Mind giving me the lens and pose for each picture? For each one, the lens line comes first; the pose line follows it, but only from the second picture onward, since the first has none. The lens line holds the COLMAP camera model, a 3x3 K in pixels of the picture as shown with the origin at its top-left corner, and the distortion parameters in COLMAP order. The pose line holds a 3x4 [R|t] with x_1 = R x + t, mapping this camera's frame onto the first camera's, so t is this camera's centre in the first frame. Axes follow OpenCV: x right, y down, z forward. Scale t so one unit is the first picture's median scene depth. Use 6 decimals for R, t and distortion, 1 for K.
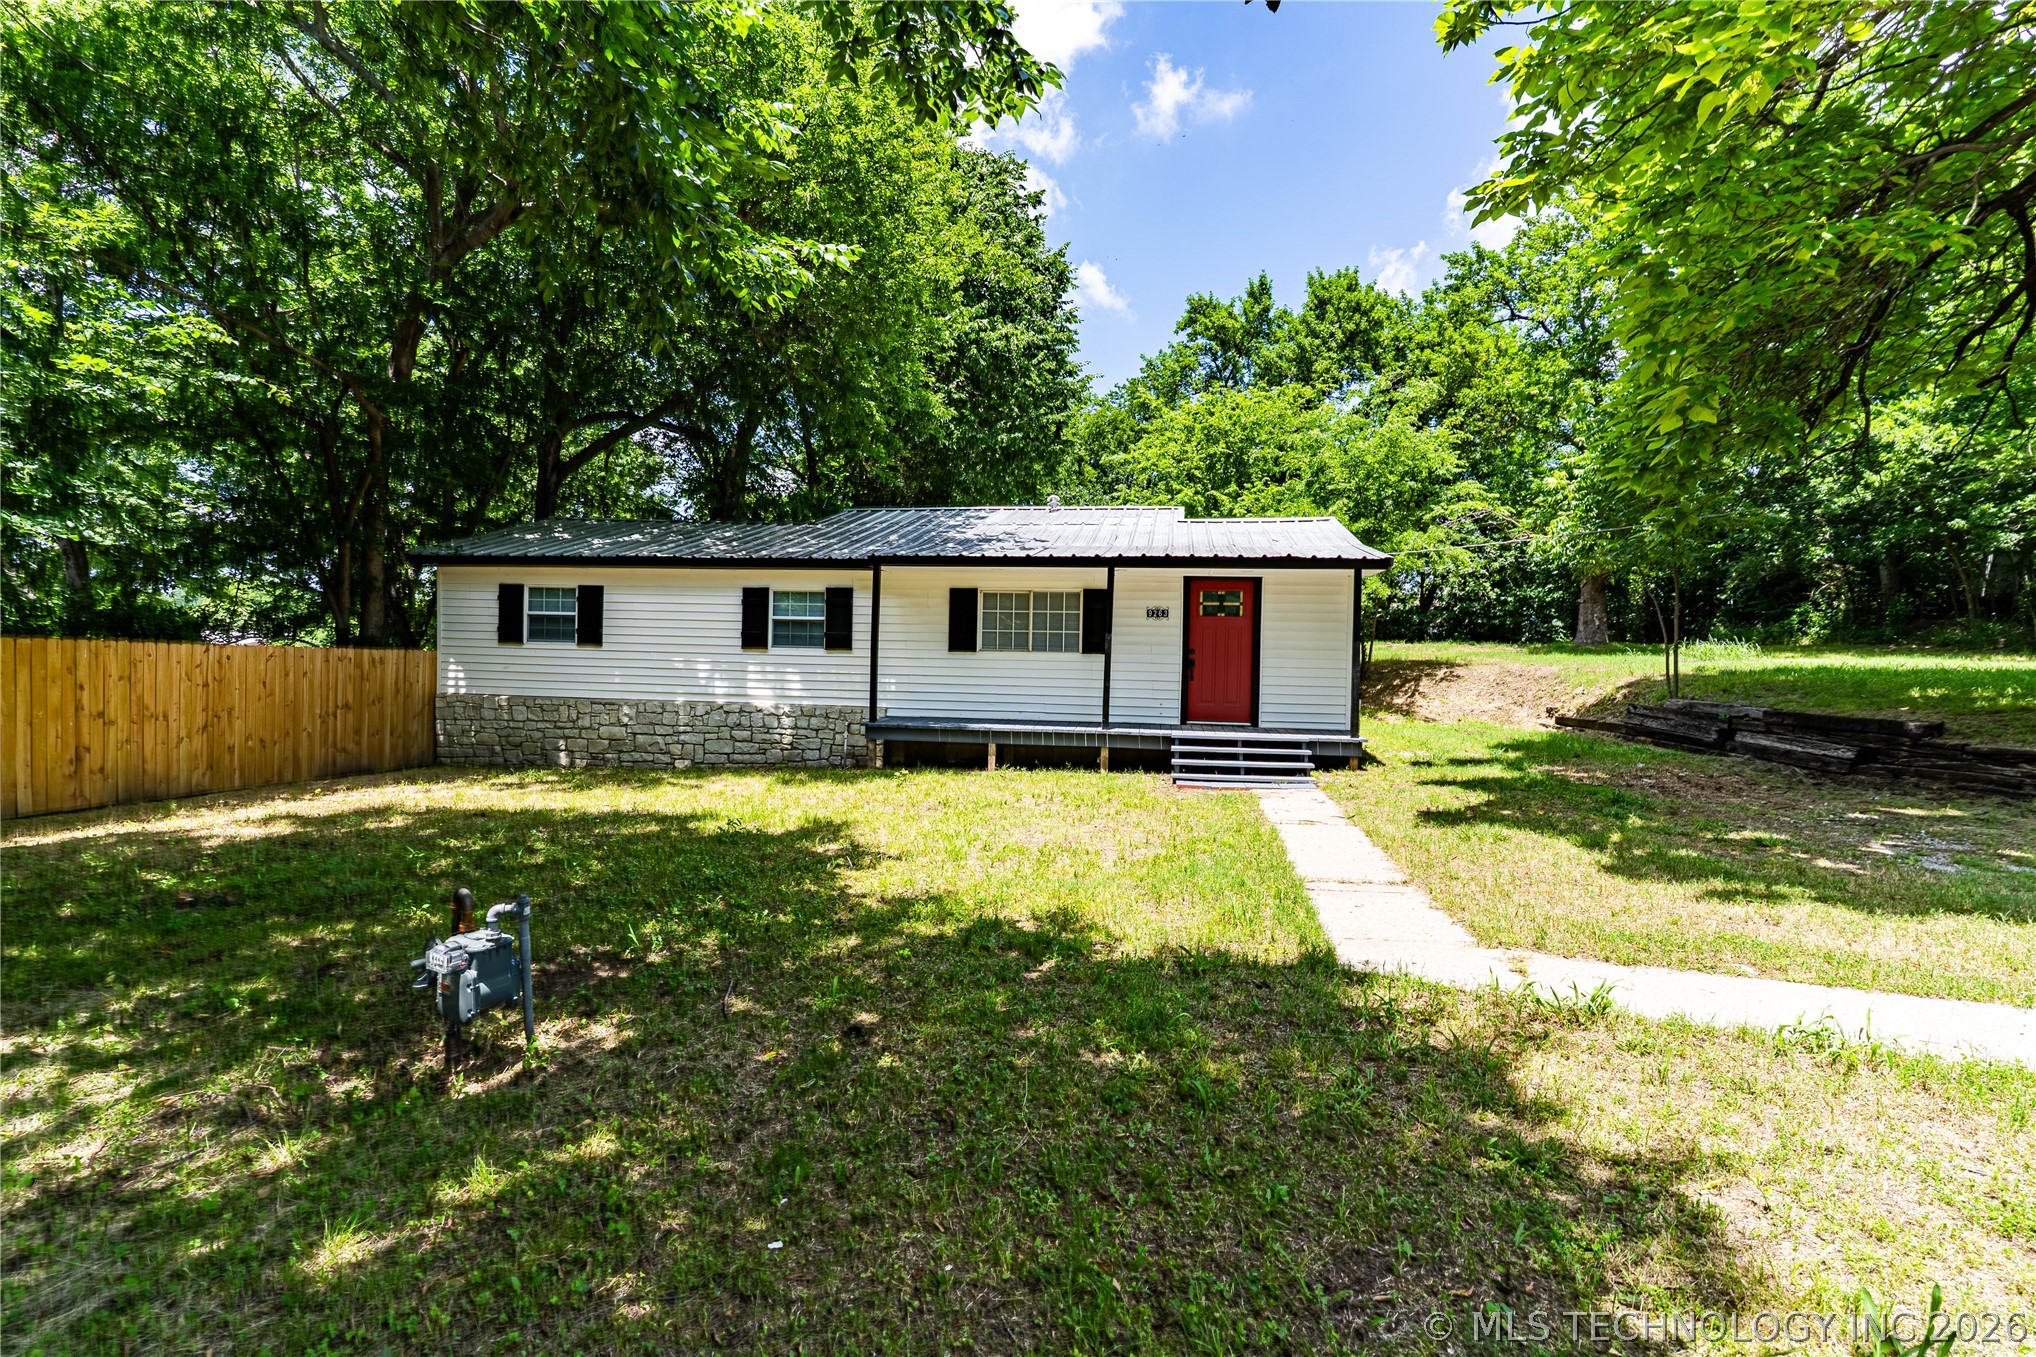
lens RADIAL K [[978.7, 0, 1018.4], [0, 978.7, 681.9], [0, 0, 1]] dist [0.010187, -0.001611]
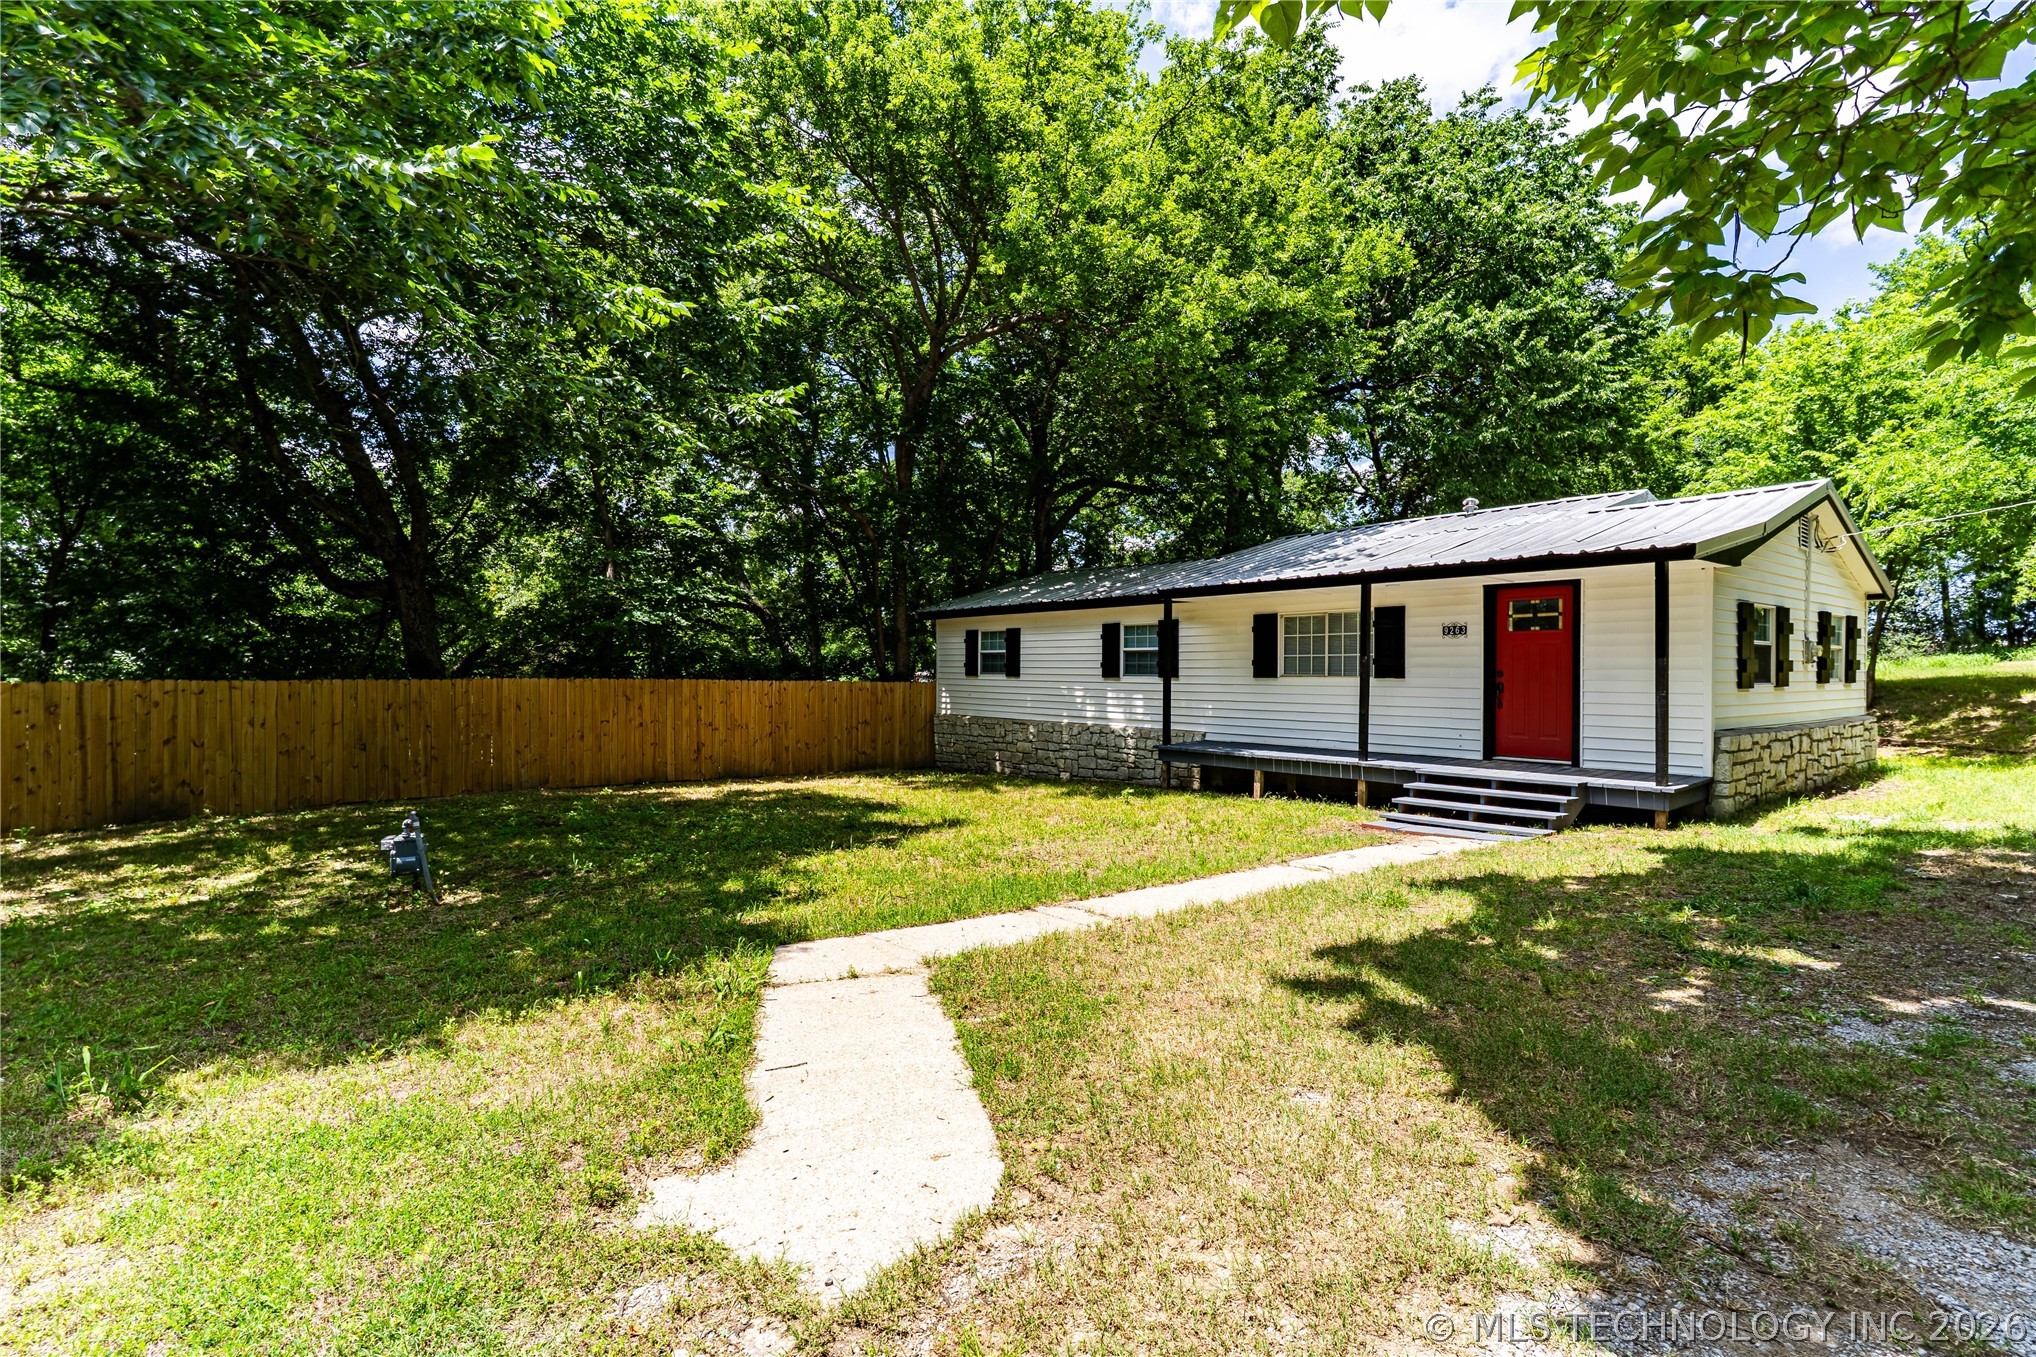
lens RADIAL K [[978.7, 0, 1019.1], [0, 978.7, 675.7], [0, 0, 1]] dist [0.010187, -0.001611]
pose [[0.734558, -0.015832, -0.678362, 0.437294], [-0.004695, 0.999585, -0.028412, -0.003262], [0.678530, 0.024055, 0.734179, 0.097115]]
